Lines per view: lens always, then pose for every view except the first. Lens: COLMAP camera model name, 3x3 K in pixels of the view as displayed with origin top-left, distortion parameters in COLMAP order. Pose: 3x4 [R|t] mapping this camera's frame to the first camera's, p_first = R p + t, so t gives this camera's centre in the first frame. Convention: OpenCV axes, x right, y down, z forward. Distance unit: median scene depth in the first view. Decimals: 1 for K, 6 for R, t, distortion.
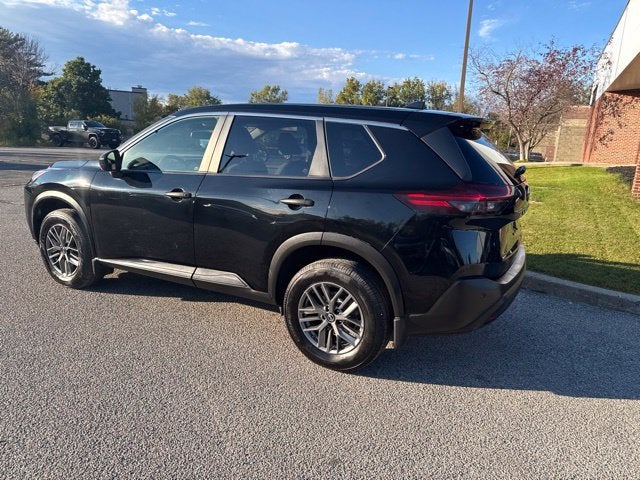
lens RADIAL K [[451.6, 0, 320.4], [0, 451.6, 242.0], [0, 0, 1]] dist [0.031003, -0.029151]
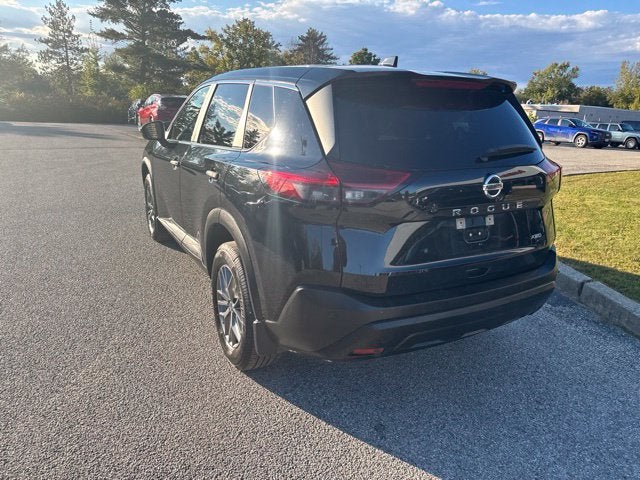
lens RADIAL K [[451.6, 0, 323.2], [0, 451.6, 238.4], [0, 0, 1]] dist [0.031003, -0.029151]
pose [[0.842992, 0.138406, -0.519816, 0.101586], [-0.125419, 0.990271, 0.060276, -0.006662], [0.523102, 0.014382, 0.852149, 0.052625]]
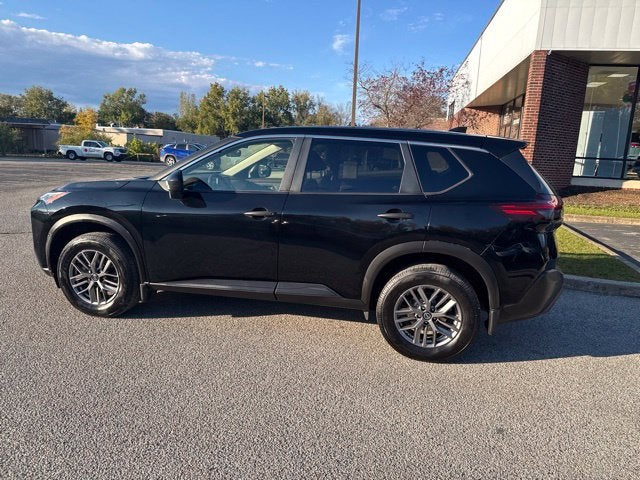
lens RADIAL K [[451.6, 0, 317.9], [0, 451.6, 241.8], [0, 0, 1]] dist [0.031003, -0.029151]
pose [[0.958626, -0.058059, 0.278685, -0.083440], [0.061867, 0.998072, -0.004881, -0.004665], [-0.277865, 0.021921, 0.960370, -0.003869]]
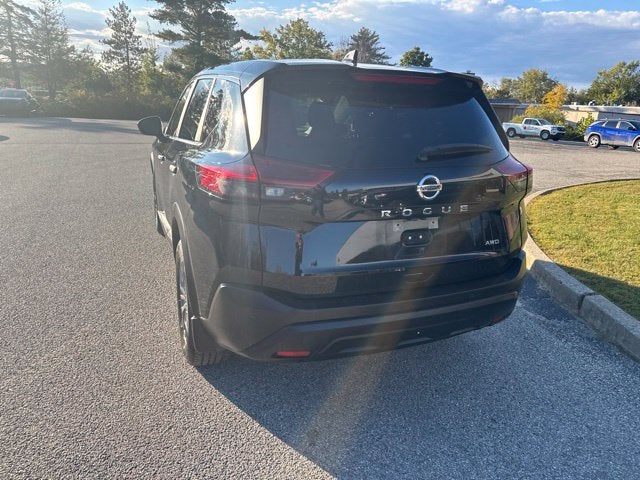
lens RADIAL K [[451.6, 0, 323.3], [0, 451.6, 238.0], [0, 0, 1]] dist [0.031003, -0.029151]
pose [[0.779221, 0.169450, -0.603408, 0.122837], [-0.156348, 0.984875, 0.074672, -0.010210], [0.606935, 0.036156, 0.793929, 0.071381]]
